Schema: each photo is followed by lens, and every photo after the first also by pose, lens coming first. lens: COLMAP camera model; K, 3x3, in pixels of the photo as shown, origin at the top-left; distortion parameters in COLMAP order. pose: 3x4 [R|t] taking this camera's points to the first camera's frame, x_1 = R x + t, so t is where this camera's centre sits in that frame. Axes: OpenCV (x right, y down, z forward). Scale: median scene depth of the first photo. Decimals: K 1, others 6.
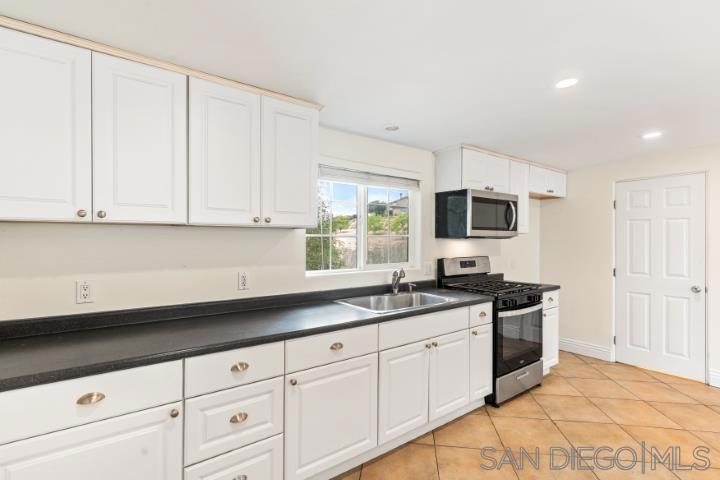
lens RADIAL K [[343.1, 0, 356.1], [0, 343.1, 238.1], [0, 0, 1]] dist [0.000802, 0.000355]
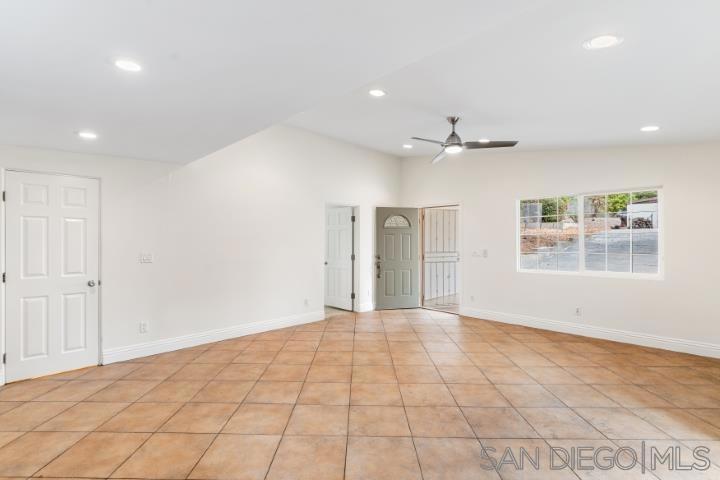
lens RADIAL K [[343.1, 0, 356.1], [0, 343.1, 238.1], [0, 0, 1]] dist [0.000802, 0.000355]
pose [[-0.132358, 0.001208, 0.991201, -0.225798], [-0.005777, 0.999981, -0.001991, 0.000637], [-0.991185, -0.005990, -0.132348, 0.318444]]
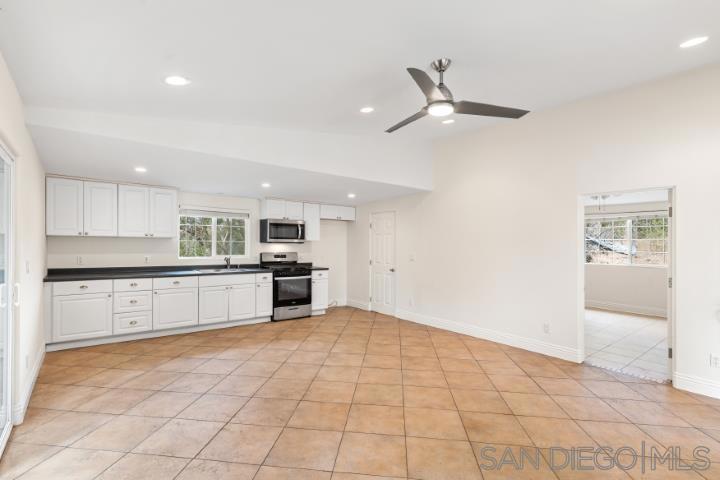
lens RADIAL K [[351.7, 0, 359.4], [0, 351.7, 246.4], [0, 0, 1]] dist [0.004021, 0.000595]
pose [[0.999485, 0.009791, 0.030564, 0.771141], [-0.010134, 0.999887, 0.011101, -0.006972], [-0.030451, -0.011405, 0.999471, -1.072851]]
